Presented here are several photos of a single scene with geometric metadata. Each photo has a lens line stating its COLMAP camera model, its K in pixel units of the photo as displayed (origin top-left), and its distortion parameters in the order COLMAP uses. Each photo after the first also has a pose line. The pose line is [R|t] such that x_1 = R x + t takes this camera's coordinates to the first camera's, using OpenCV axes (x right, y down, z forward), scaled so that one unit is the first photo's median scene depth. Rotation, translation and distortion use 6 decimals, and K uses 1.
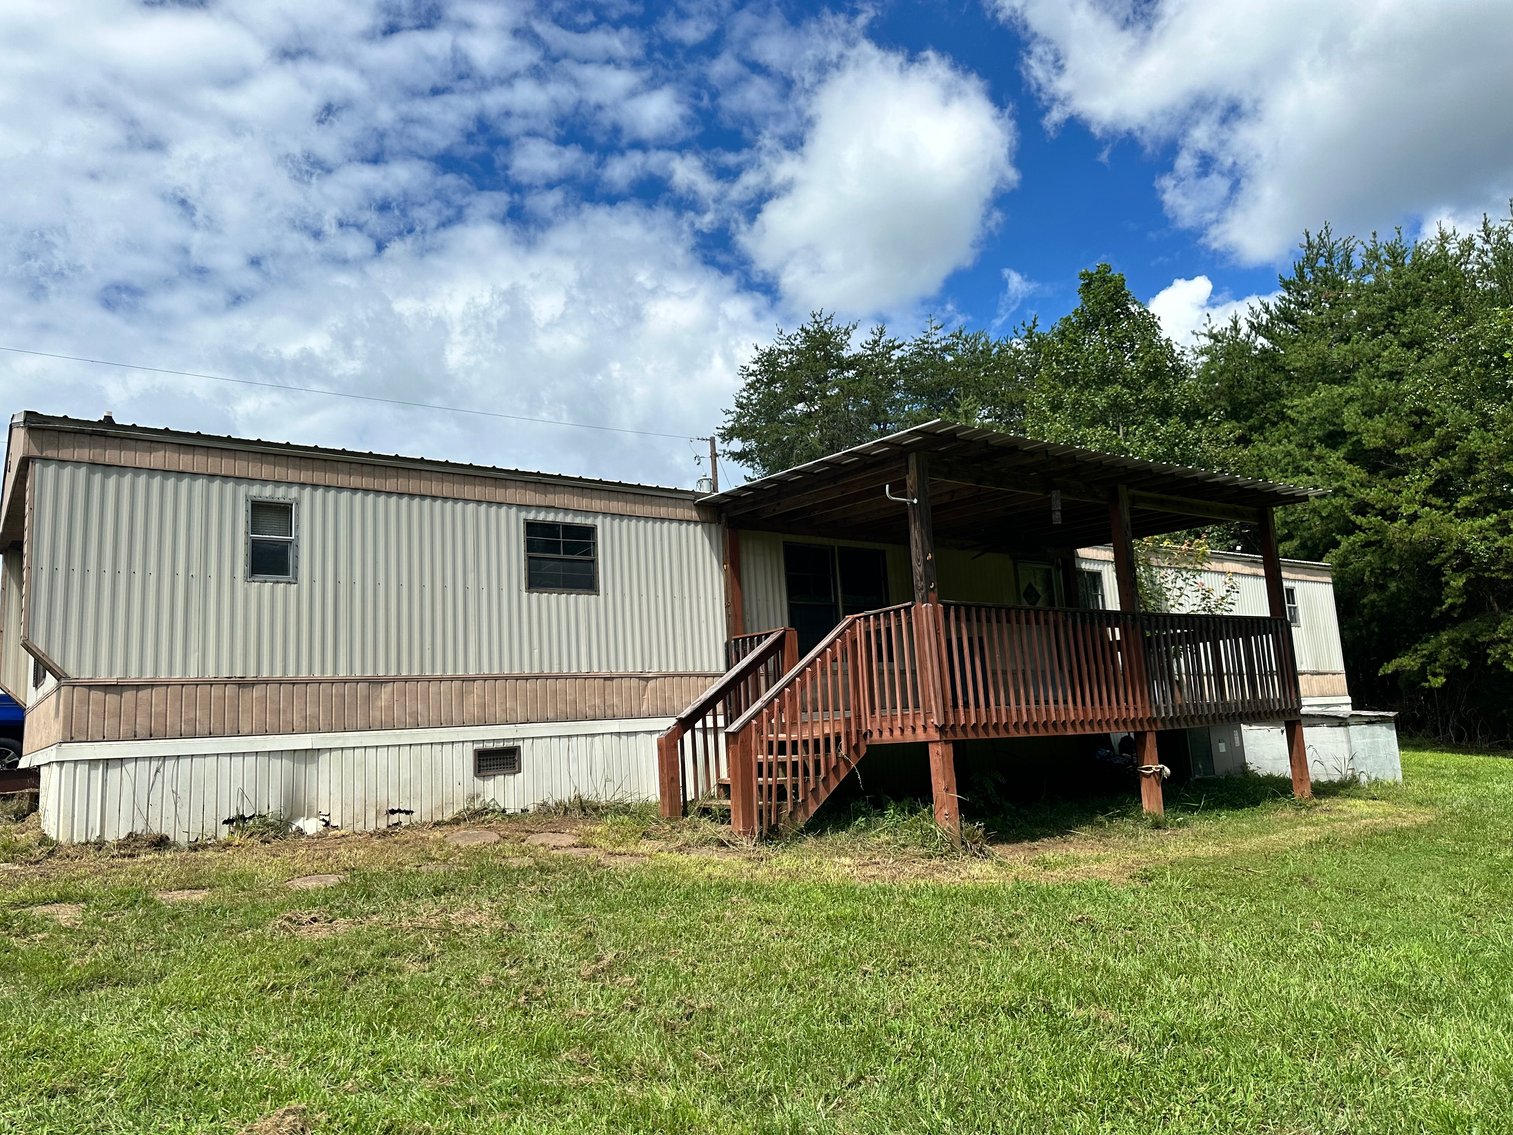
lens RADIAL K [[999.6, 0, 715.0], [0, 999.6, 556.8], [0, 0, 1]] dist [0.013364, -0.001077]
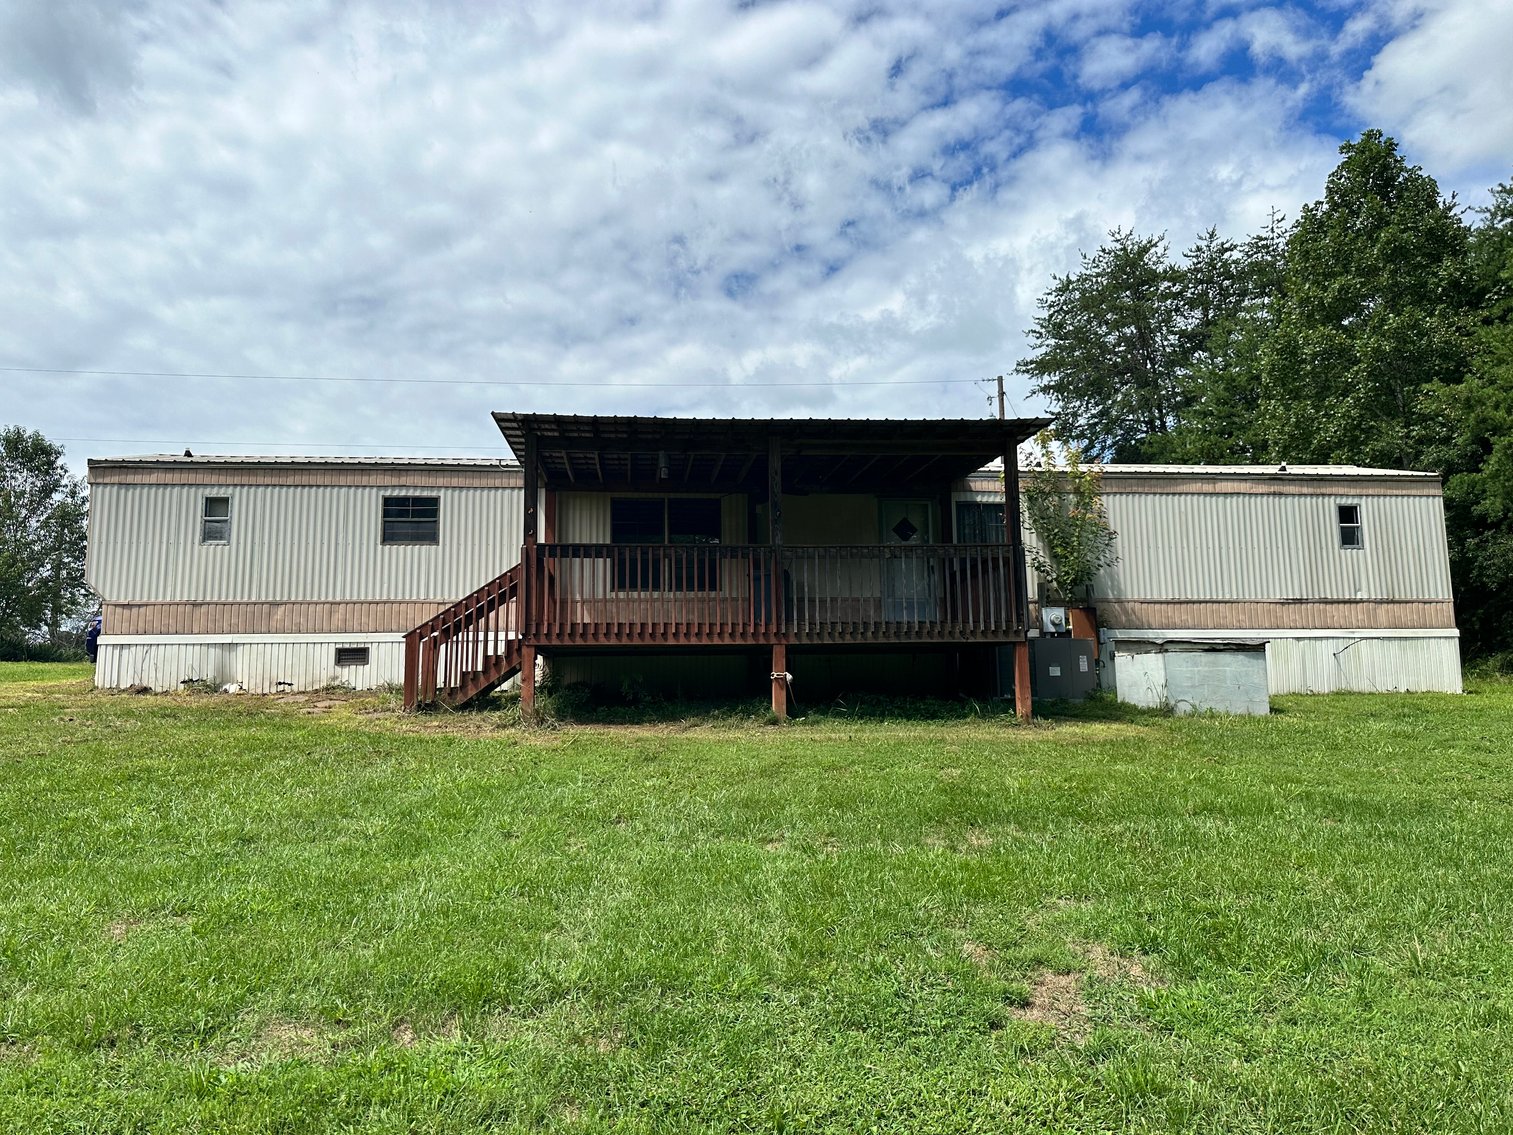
lens RADIAL K [[1061.0, 0, 752.2], [0, 1061.0, 535.9], [0, 0, 1]] dist [0.013899, -0.002904]
pose [[0.867036, -0.041309, -0.496530, 1.143239], [0.054255, 0.998459, 0.011672, 0.035474], [0.495283, -0.037059, 0.867941, -0.099402]]
